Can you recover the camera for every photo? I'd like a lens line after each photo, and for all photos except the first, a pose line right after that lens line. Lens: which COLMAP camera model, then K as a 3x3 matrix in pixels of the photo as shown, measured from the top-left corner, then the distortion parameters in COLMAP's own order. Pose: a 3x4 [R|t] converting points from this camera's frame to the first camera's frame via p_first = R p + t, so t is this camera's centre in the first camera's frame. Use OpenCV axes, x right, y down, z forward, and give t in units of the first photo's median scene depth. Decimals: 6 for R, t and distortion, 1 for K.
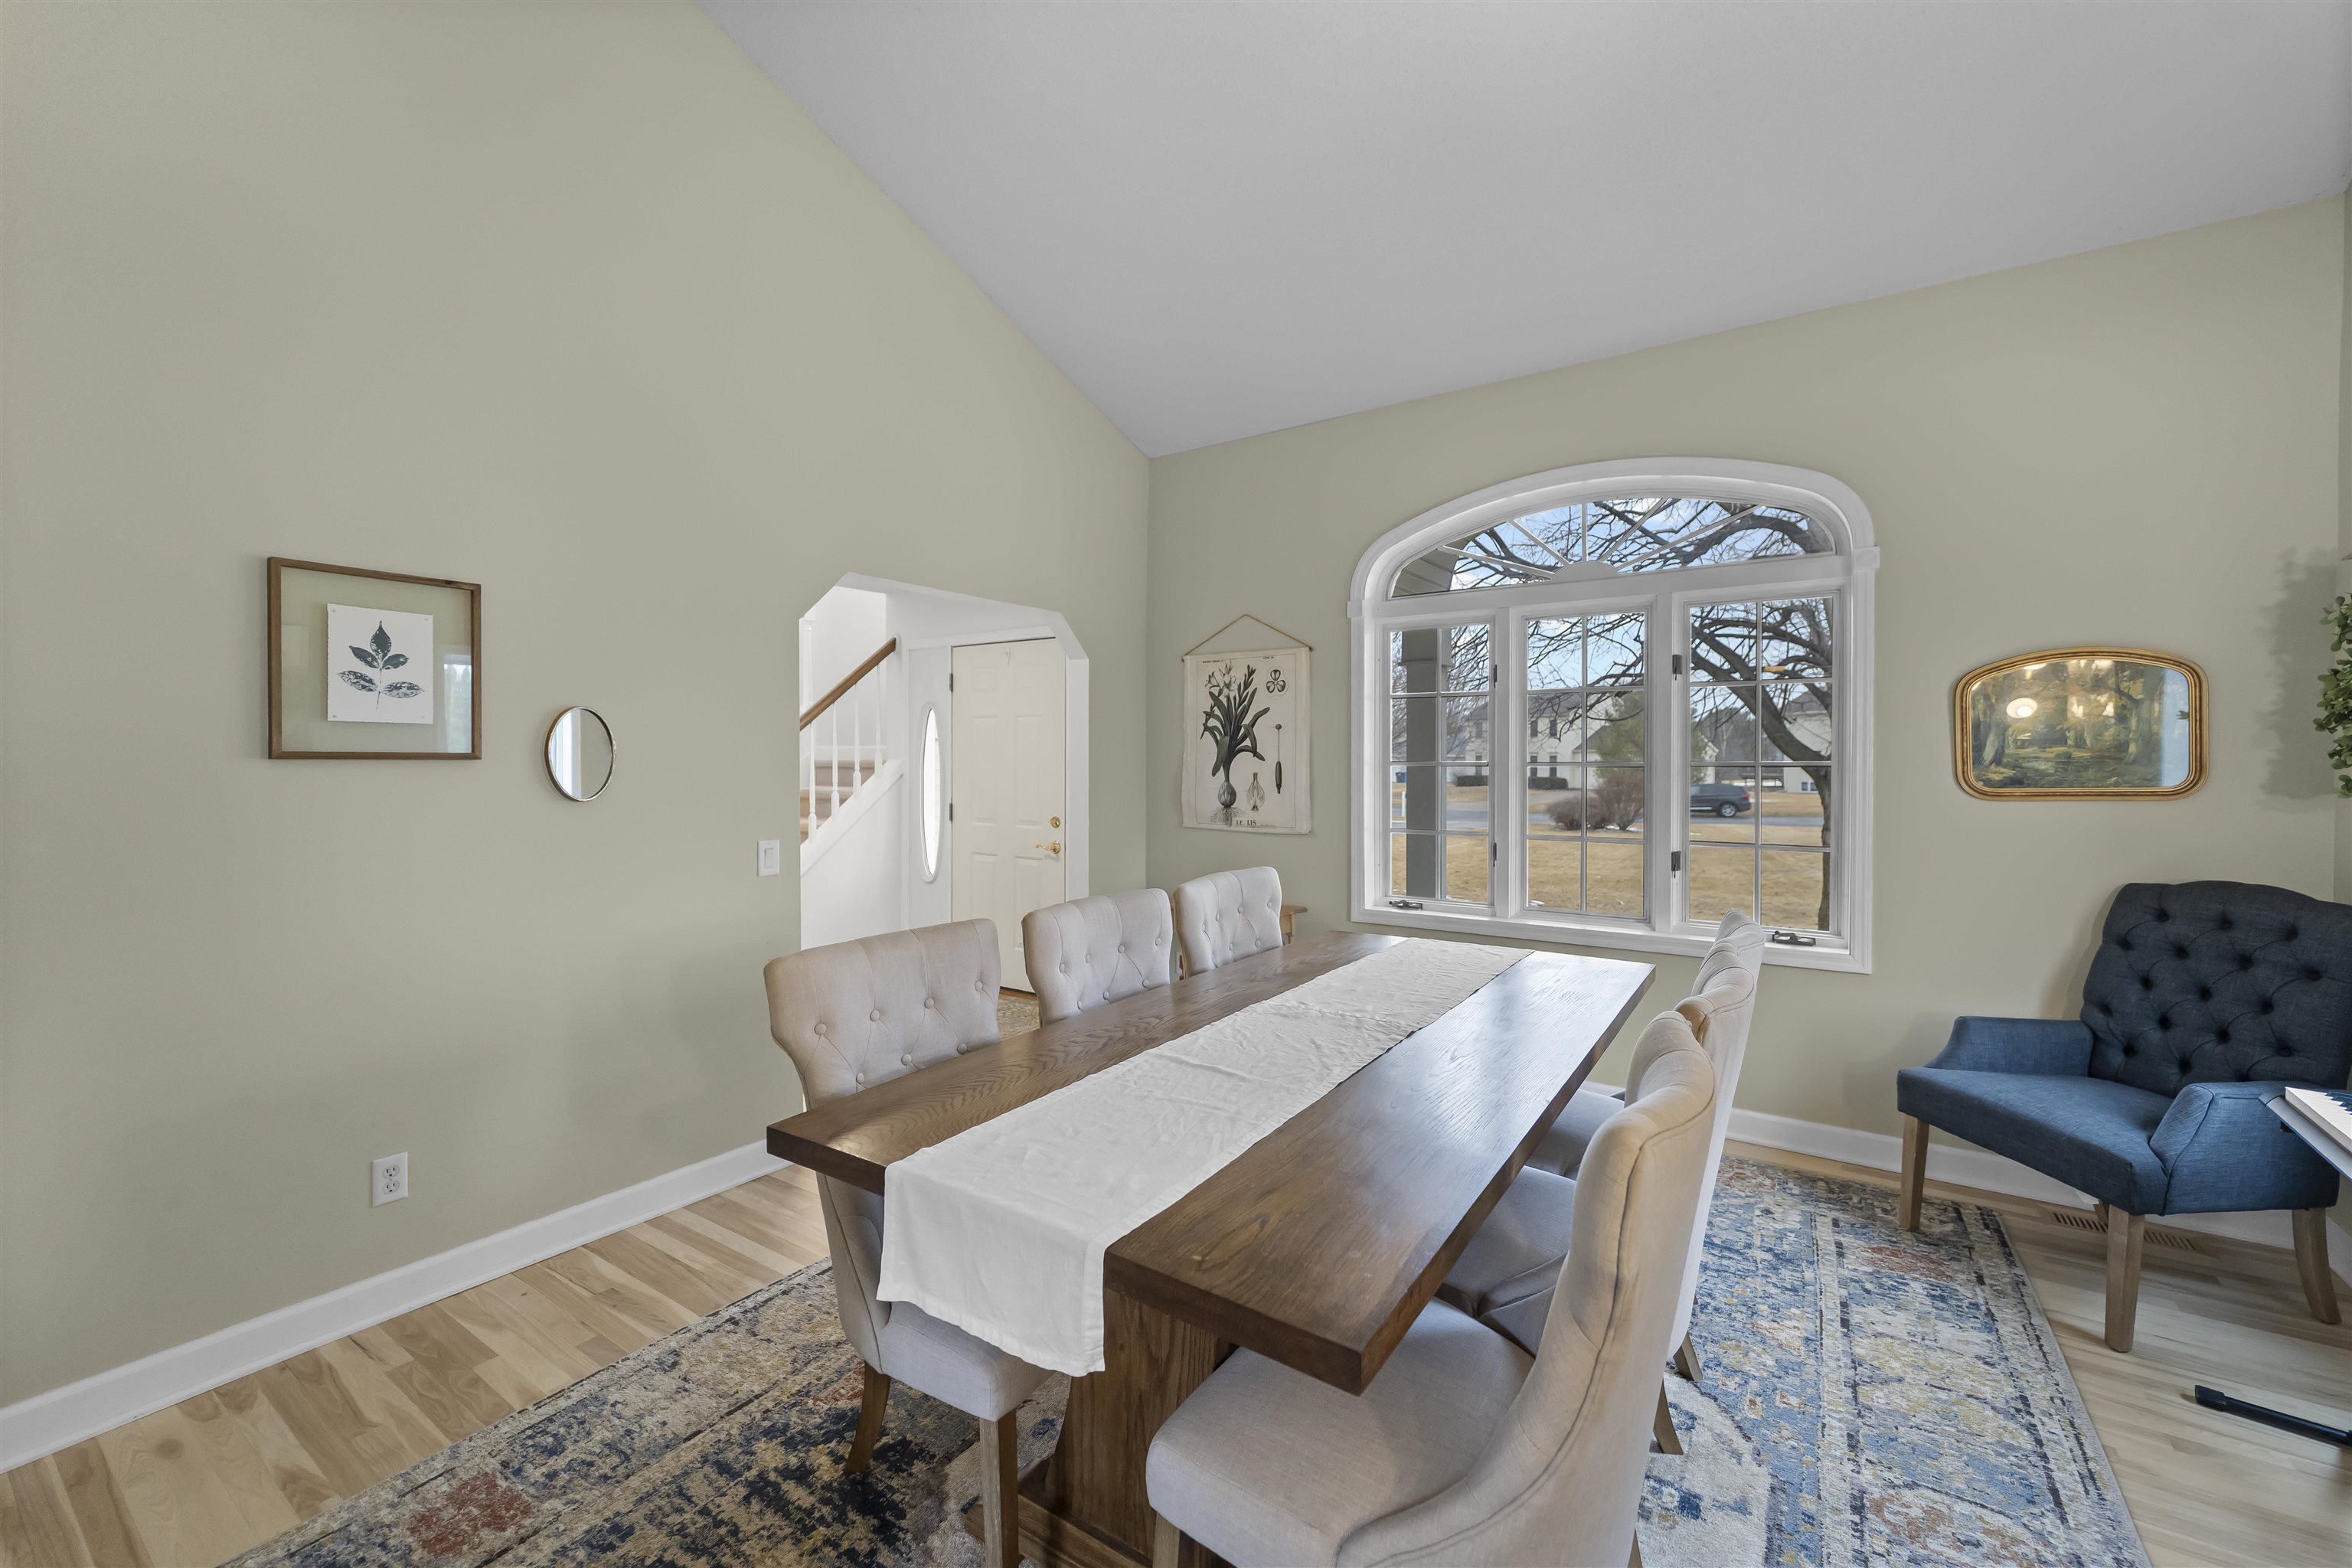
lens RADIAL K [[952.8, 0, 1163.0], [0, 952.8, 773.8], [0, 0, 1]] dist [-0.001837, -0.000725]
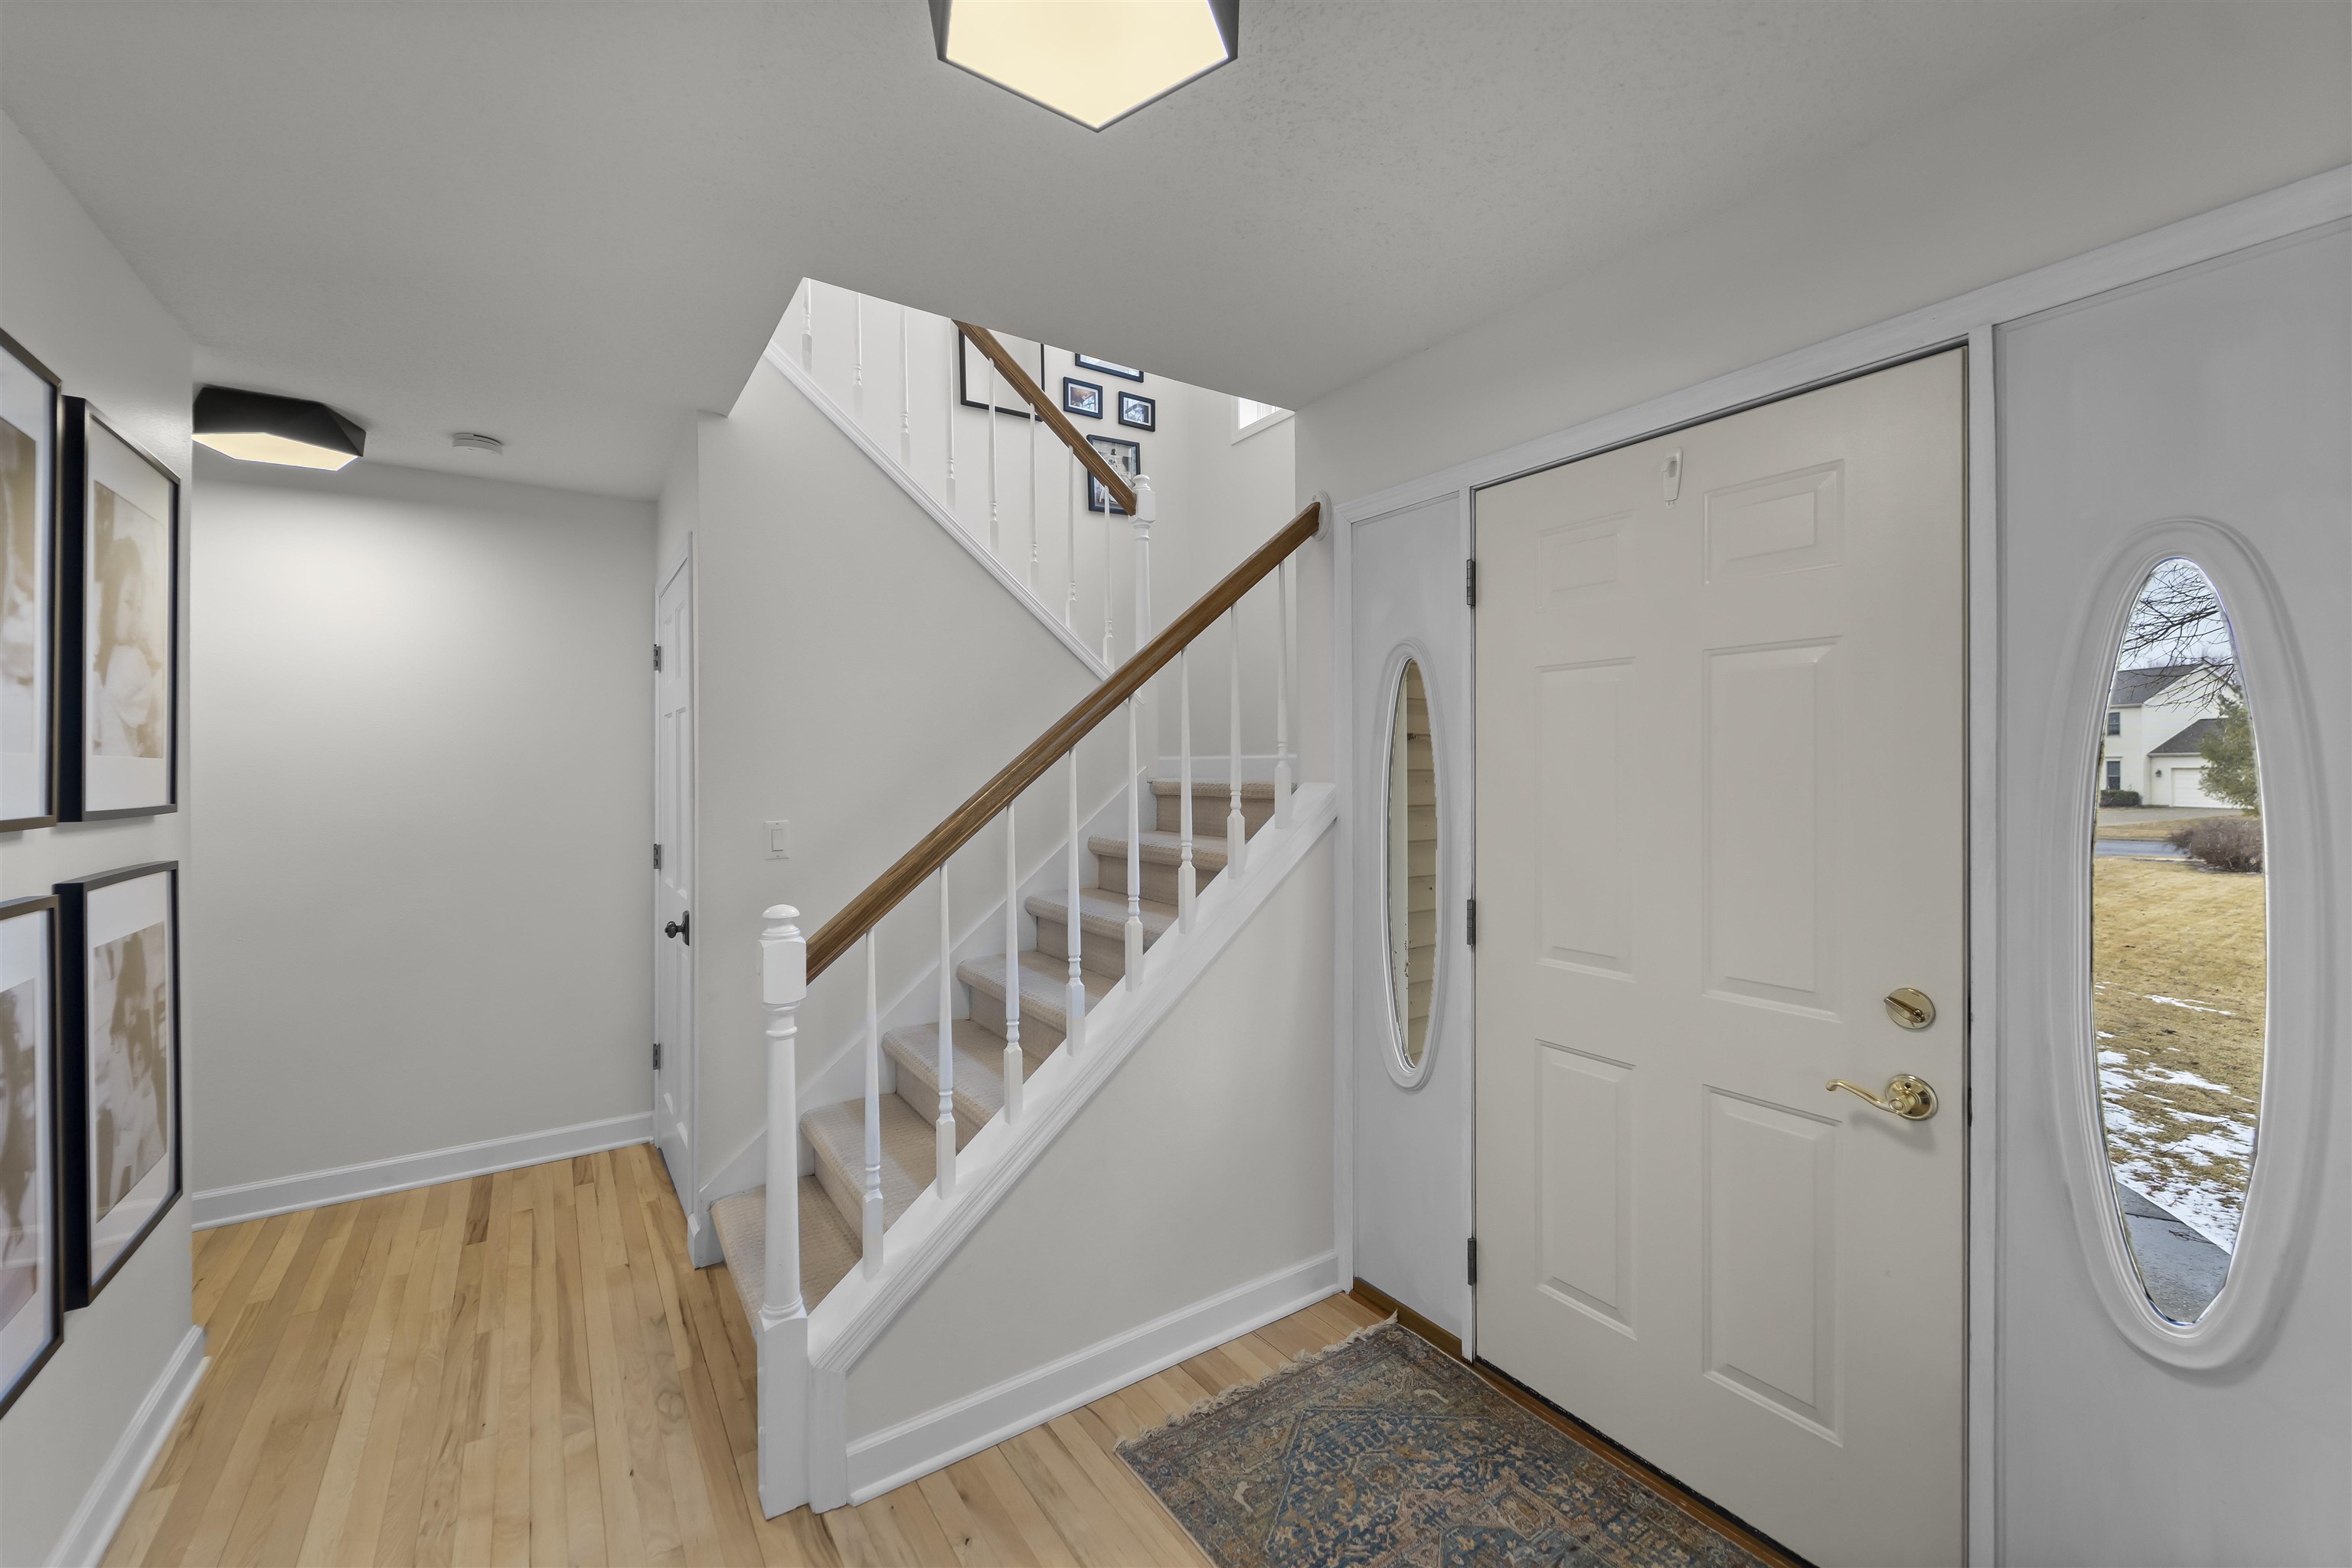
lens RADIAL K [[952.8, 0, 1163.0], [0, 952.8, 773.8], [0, 0, 1]] dist [-0.001837, -0.000725]
pose [[0.932369, 0.000720, -0.361508, -0.195130], [-0.003467, 0.999970, -0.006948, -0.014434], [0.361492, 0.007731, 0.932343, 0.584871]]
